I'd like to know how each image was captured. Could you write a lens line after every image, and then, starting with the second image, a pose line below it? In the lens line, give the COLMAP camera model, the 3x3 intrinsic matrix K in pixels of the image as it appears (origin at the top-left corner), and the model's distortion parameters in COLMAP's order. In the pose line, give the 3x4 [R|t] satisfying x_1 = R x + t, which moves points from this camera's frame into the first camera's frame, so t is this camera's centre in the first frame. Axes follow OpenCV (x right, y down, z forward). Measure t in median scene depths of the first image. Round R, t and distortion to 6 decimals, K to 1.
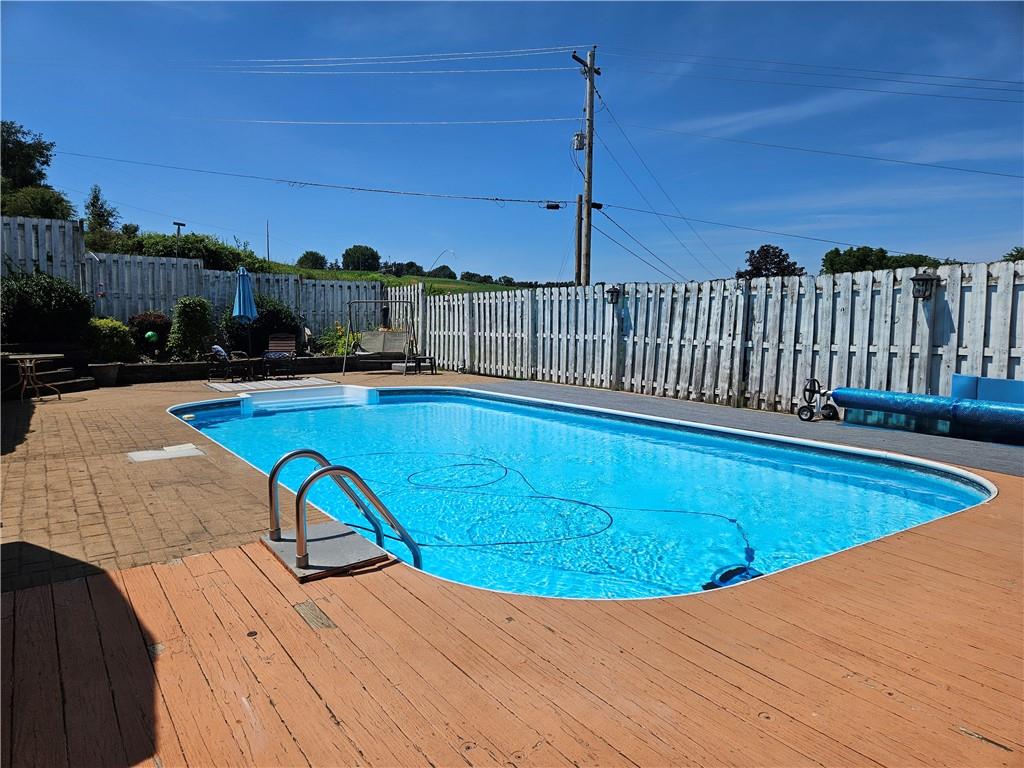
lens RADIAL K [[683.2, 0, 509.2], [0, 683.2, 385.1], [0, 0, 1]] dist [0.046516, -0.002483]
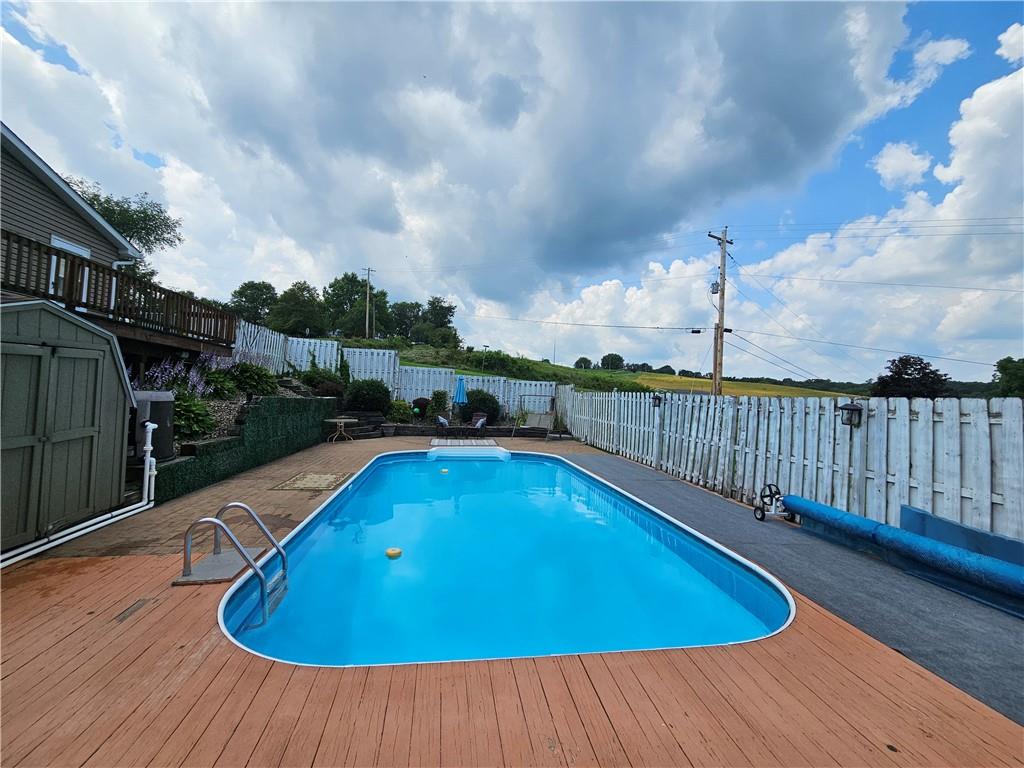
lens RADIAL K [[423.9, 0, 511.9], [0, 423.9, 382.2], [0, 0, 1]] dist [0.000049, 0.000111]
pose [[0.902630, 0.025118, -0.429683, 0.280964], [-0.081688, 0.990149, -0.113719, -0.051235], [0.422594, 0.137746, 0.895790, 0.106343]]
